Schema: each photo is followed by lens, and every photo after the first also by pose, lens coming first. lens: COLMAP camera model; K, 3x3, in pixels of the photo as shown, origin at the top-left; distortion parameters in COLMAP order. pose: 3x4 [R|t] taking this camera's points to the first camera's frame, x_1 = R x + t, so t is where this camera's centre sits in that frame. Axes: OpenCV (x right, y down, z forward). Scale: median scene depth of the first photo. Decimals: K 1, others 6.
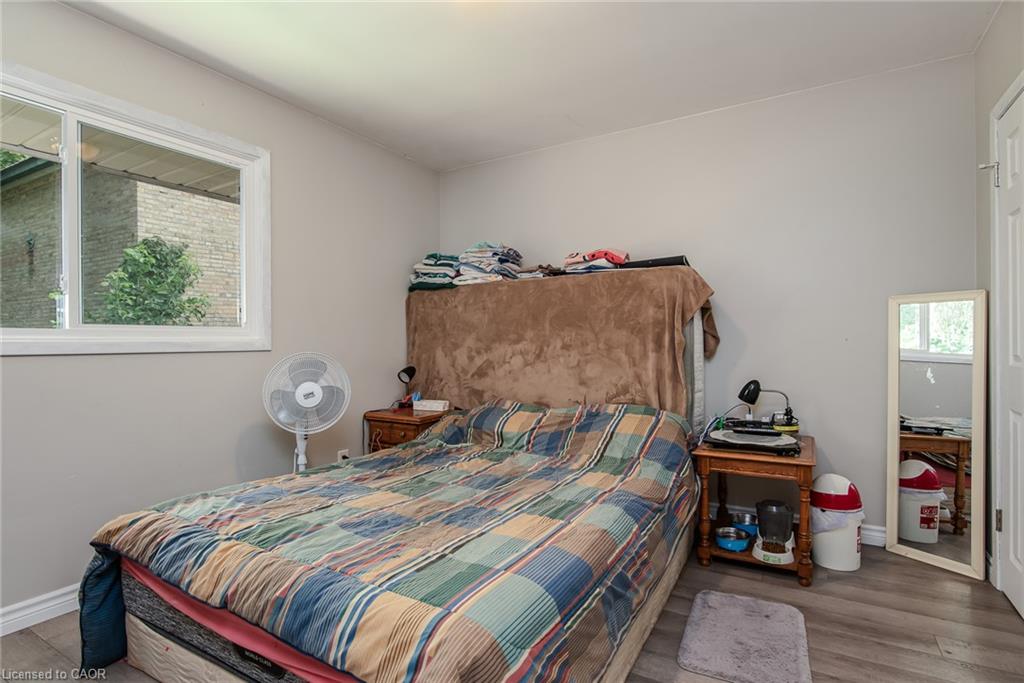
lens RADIAL K [[512.9, 0, 512.0], [0, 512.9, 341.0], [0, 0, 1]] dist [-0.007989, 0.000295]
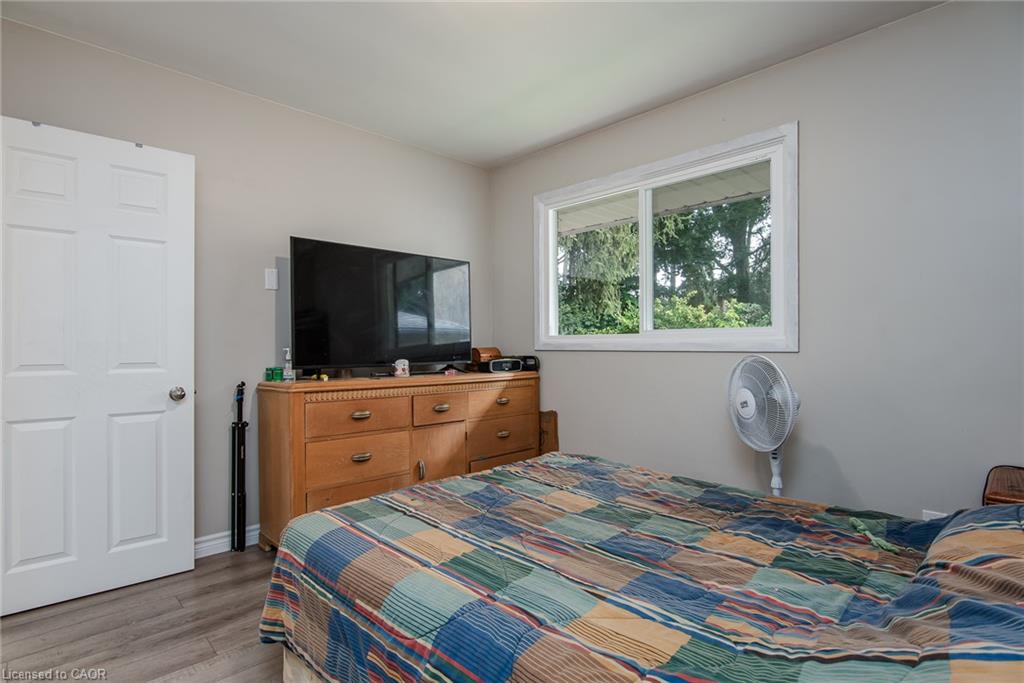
lens RADIAL K [[512.9, 0, 509.3], [0, 512.9, 344.0], [0, 0, 1]] dist [-0.007989, 0.000295]
pose [[-0.262447, 0.006056, -0.964927, 0.786002], [0.005258, 0.999974, 0.004846, -0.003772], [0.964932, -0.003802, -0.262472, 1.218671]]
